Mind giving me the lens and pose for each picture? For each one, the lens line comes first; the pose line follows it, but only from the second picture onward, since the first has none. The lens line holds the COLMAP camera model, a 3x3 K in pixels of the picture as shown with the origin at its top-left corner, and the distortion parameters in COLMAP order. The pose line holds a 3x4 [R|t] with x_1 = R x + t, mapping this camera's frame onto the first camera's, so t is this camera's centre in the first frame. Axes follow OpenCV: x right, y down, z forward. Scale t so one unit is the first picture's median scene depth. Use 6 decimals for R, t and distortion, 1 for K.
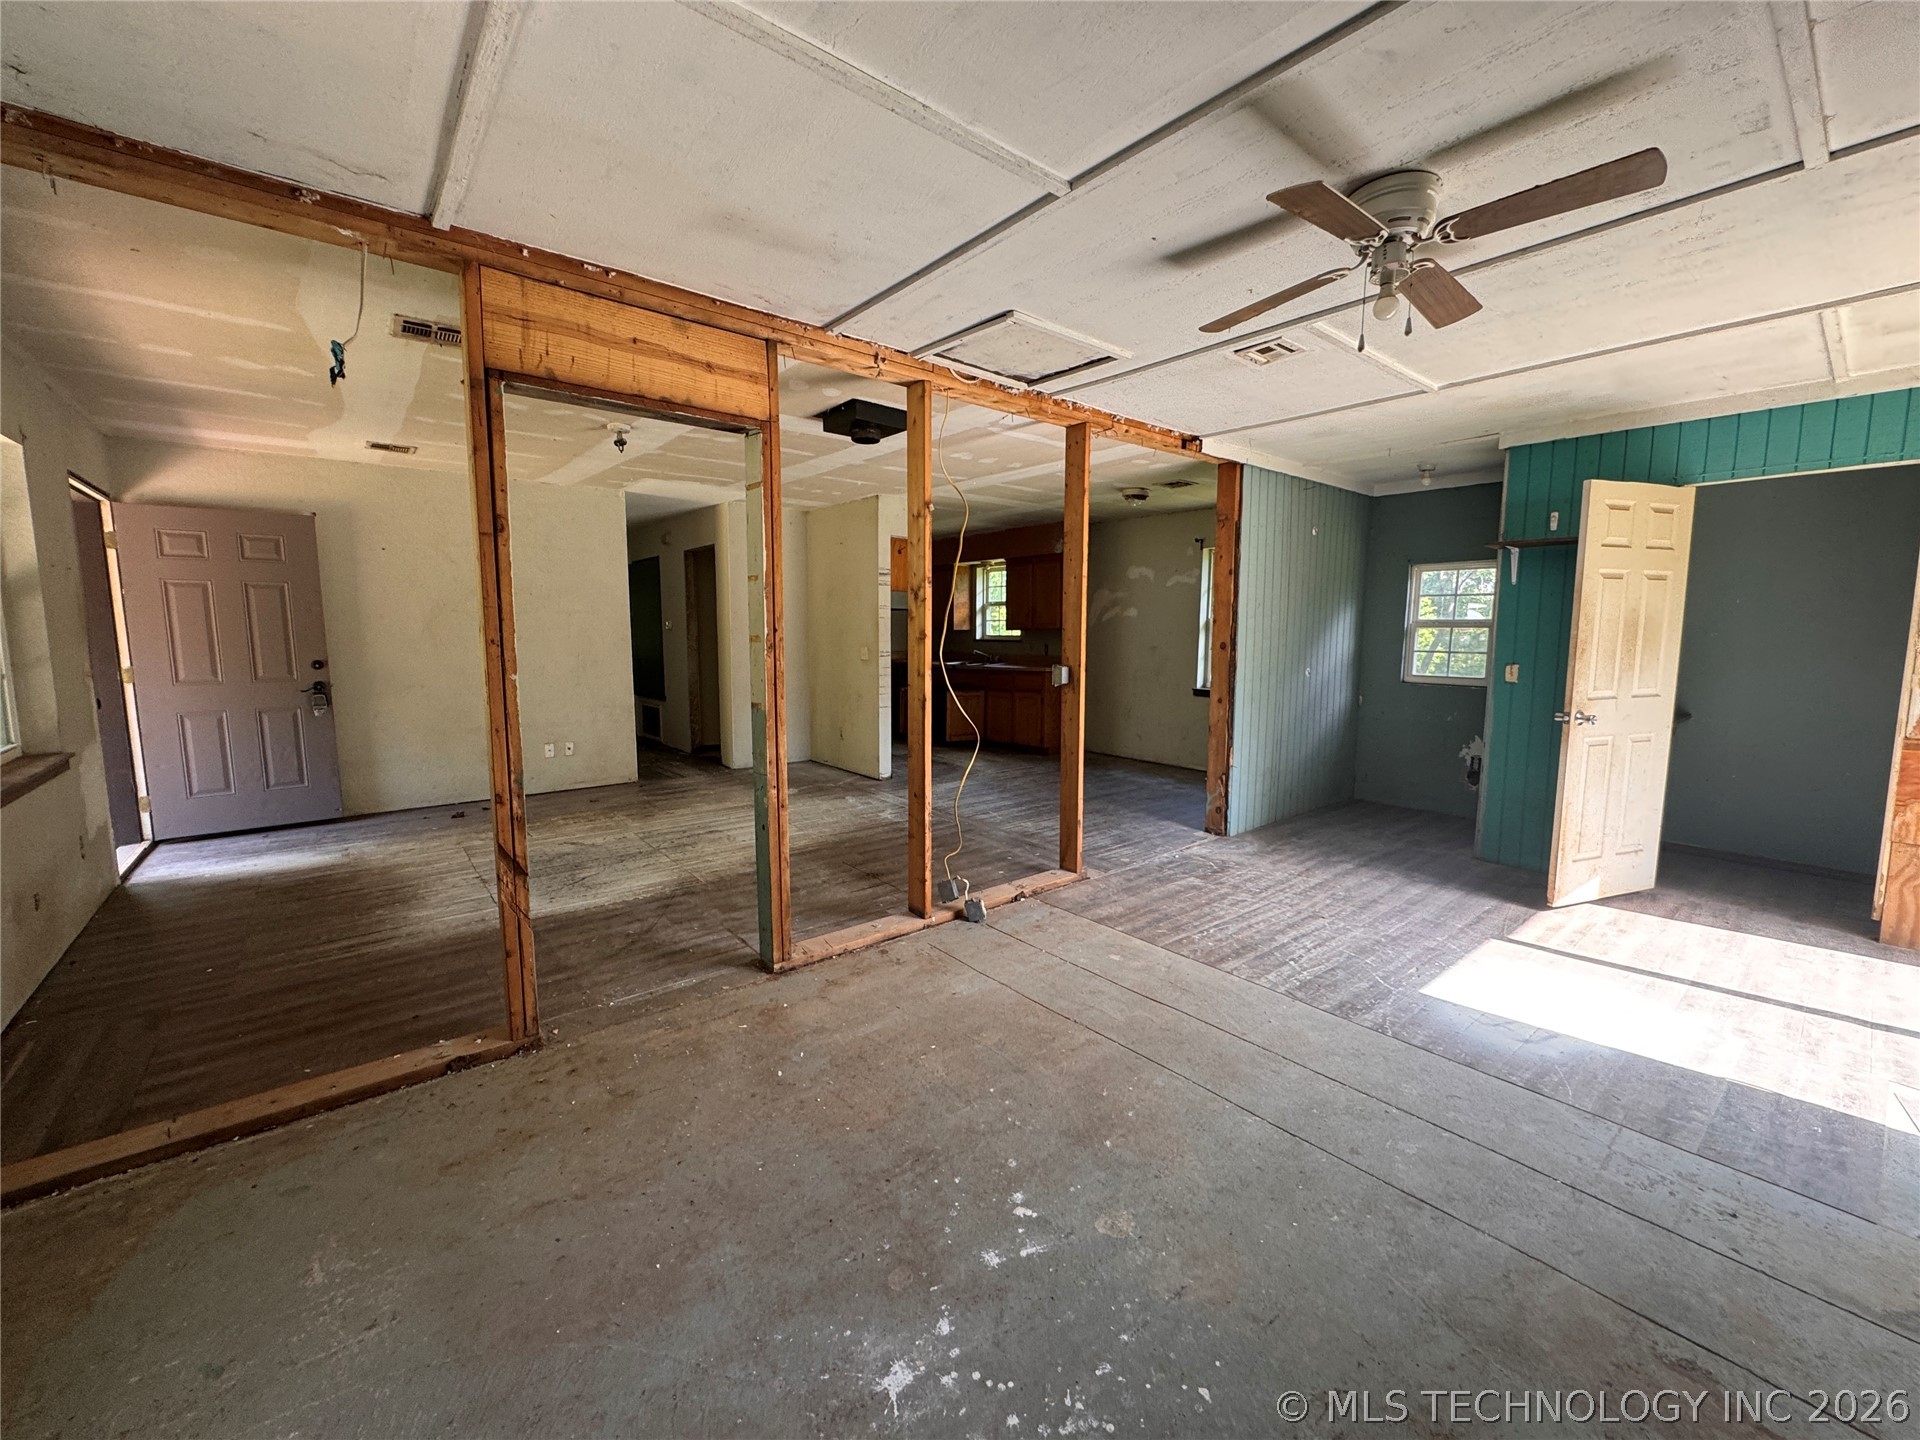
lens RADIAL K [[765.7, 0, 957.5], [0, 765.7, 717.5], [0, 0, 1]] dist [-0.002336, -0.000016]
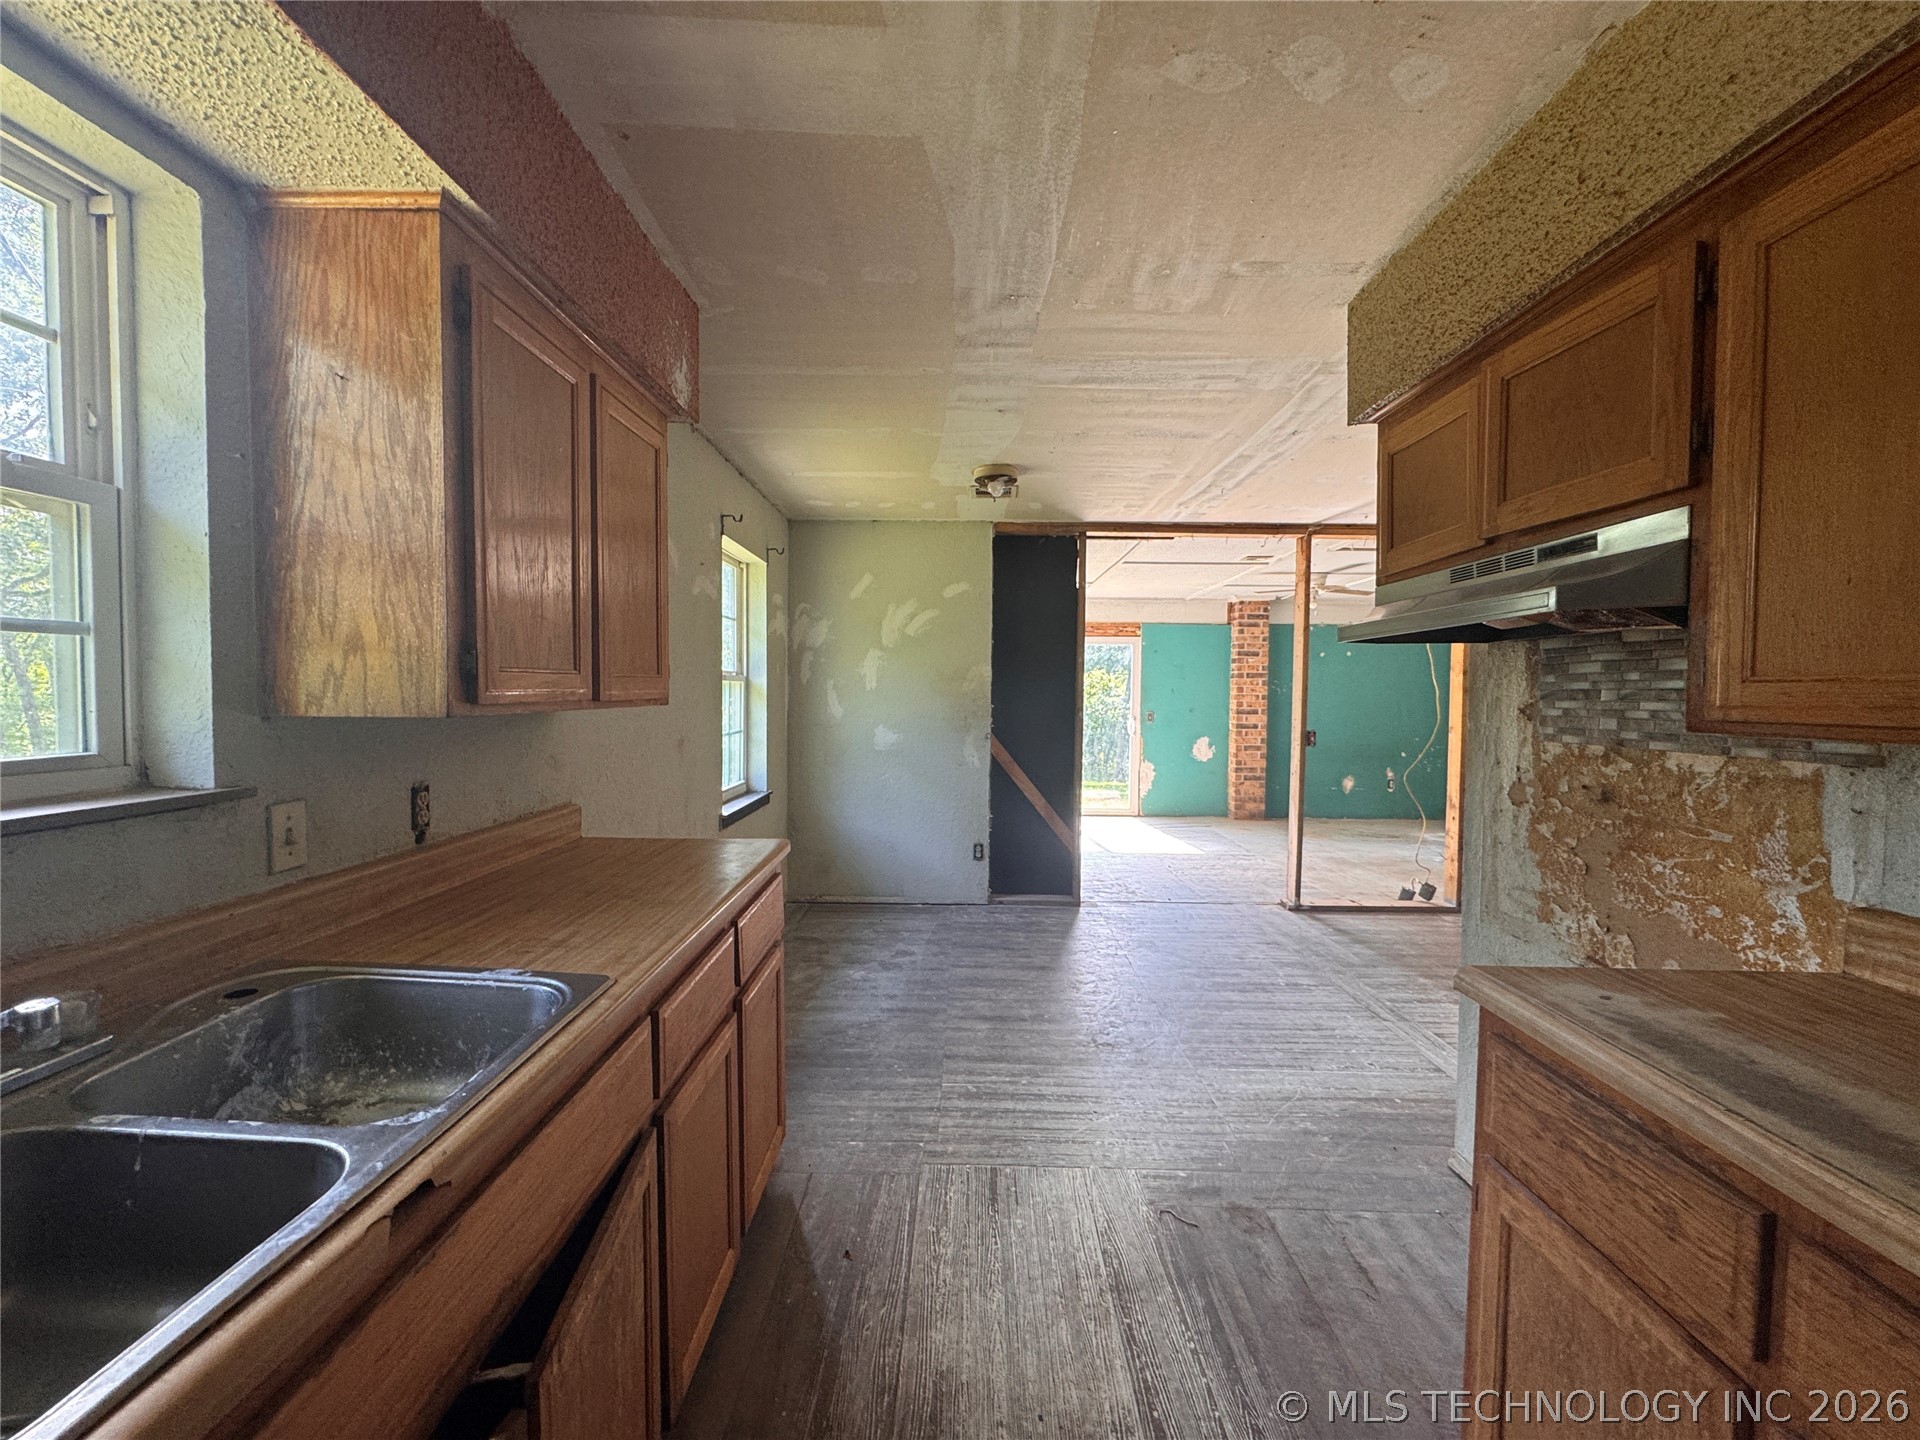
lens RADIAL K [[765.7, 0, 957.4], [0, 765.7, 723.5], [0, 0, 1]] dist [-0.002336, -0.000016]
pose [[-0.766029, -0.038523, 0.641651, -0.225556], [0.061199, 0.989298, 0.132457, -0.290468], [-0.639886, 0.140734, -0.755473, 2.423324]]
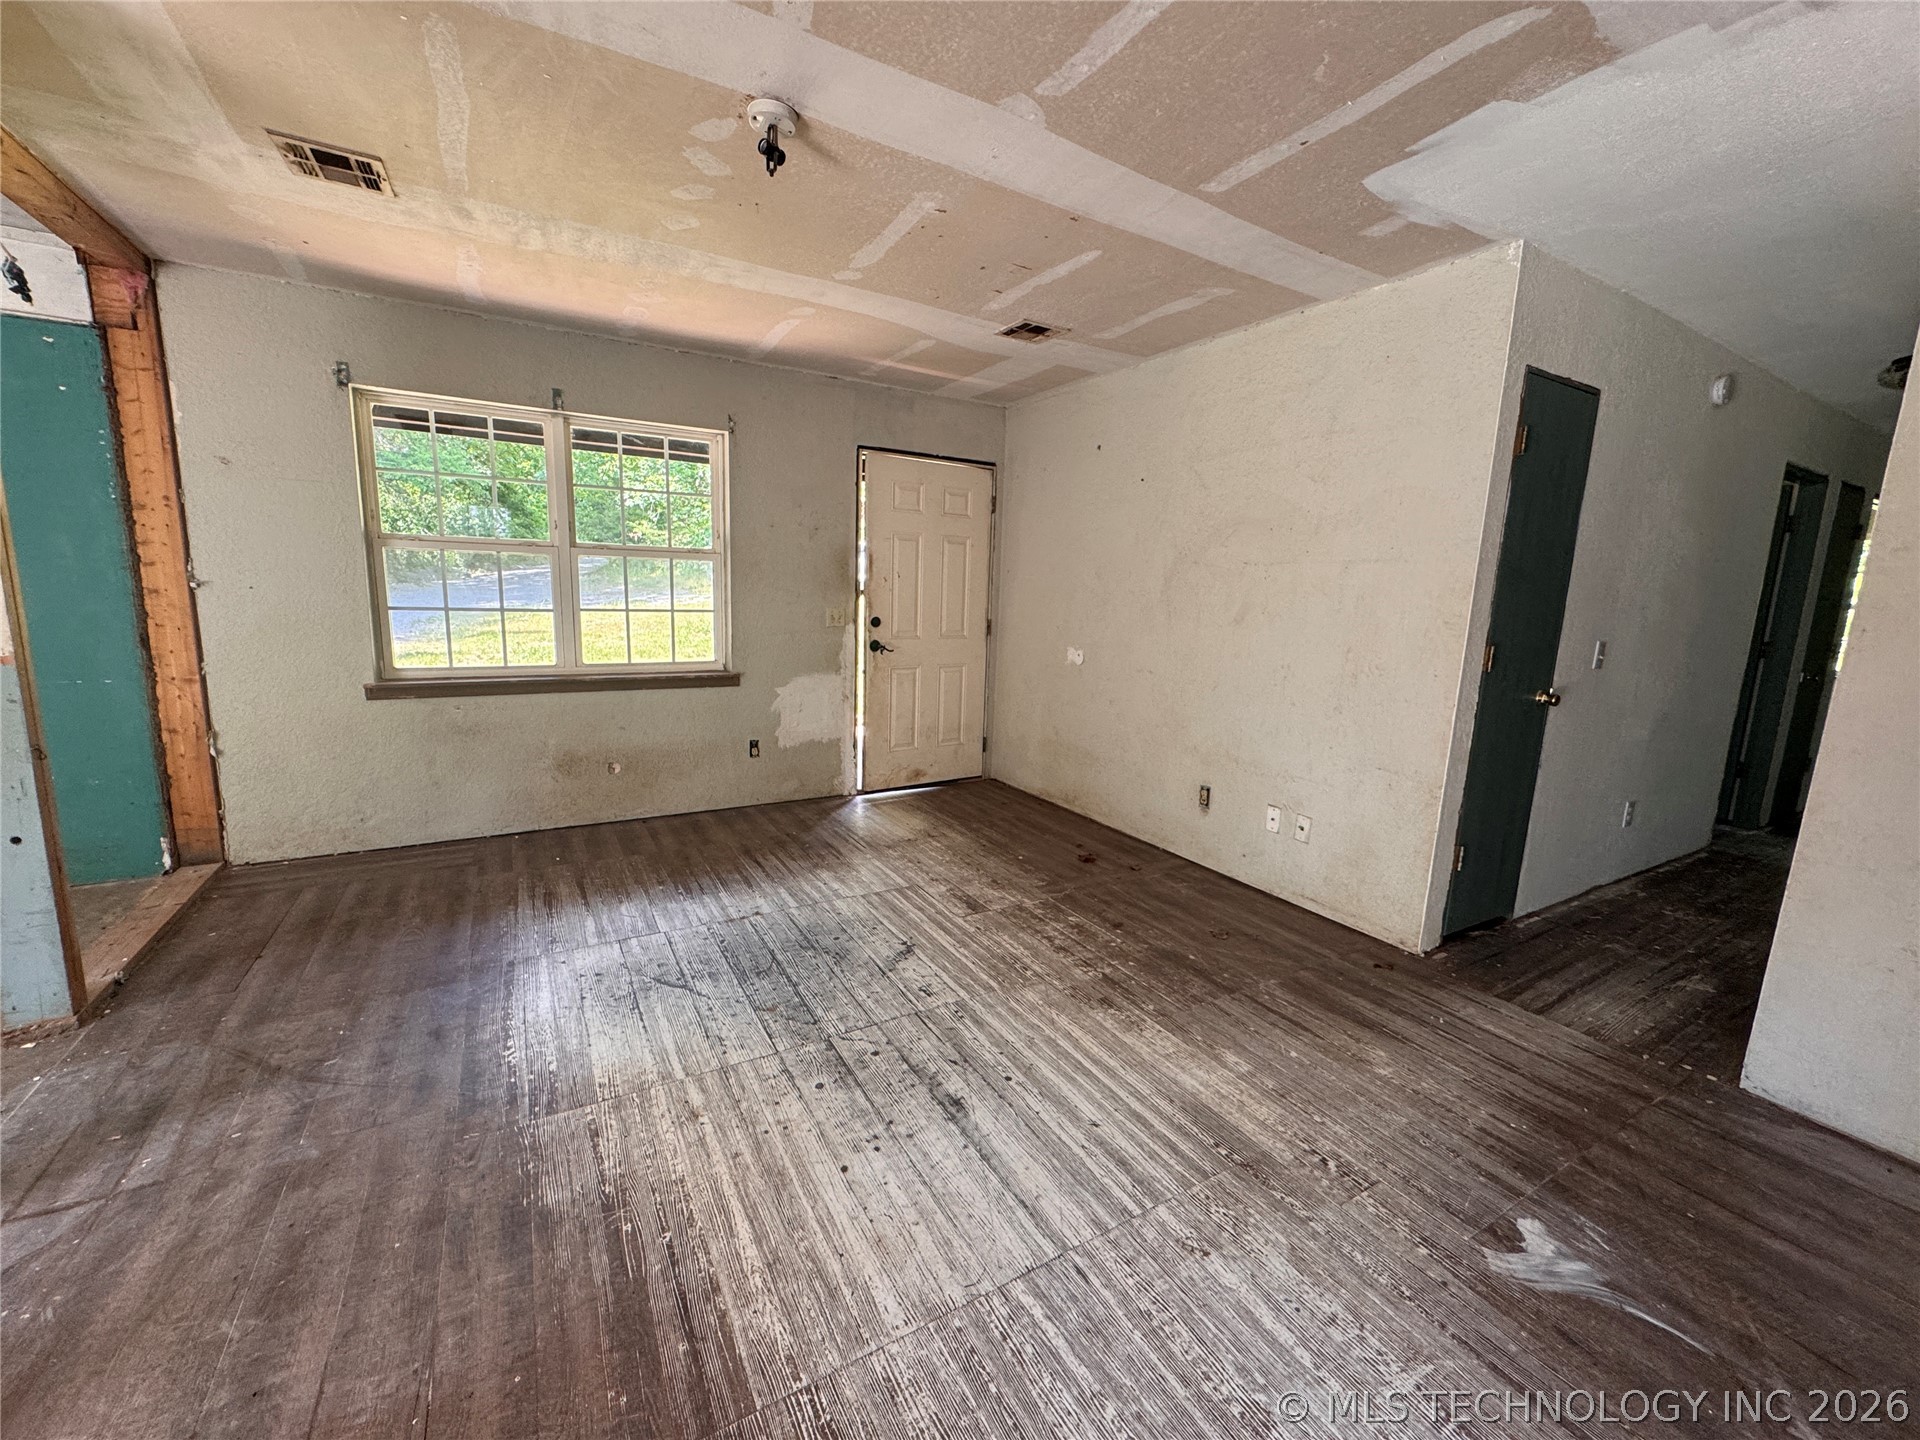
lens RADIAL K [[765.7, 0, 958.9], [0, 765.7, 718.4], [0, 0, 1]] dist [-0.002336, -0.000016]
pose [[-0.157432, 0.158077, -0.974796, 0.035813], [-0.149786, 0.971862, 0.181793, -0.149754], [0.976104, 0.174631, -0.129324, 1.360711]]
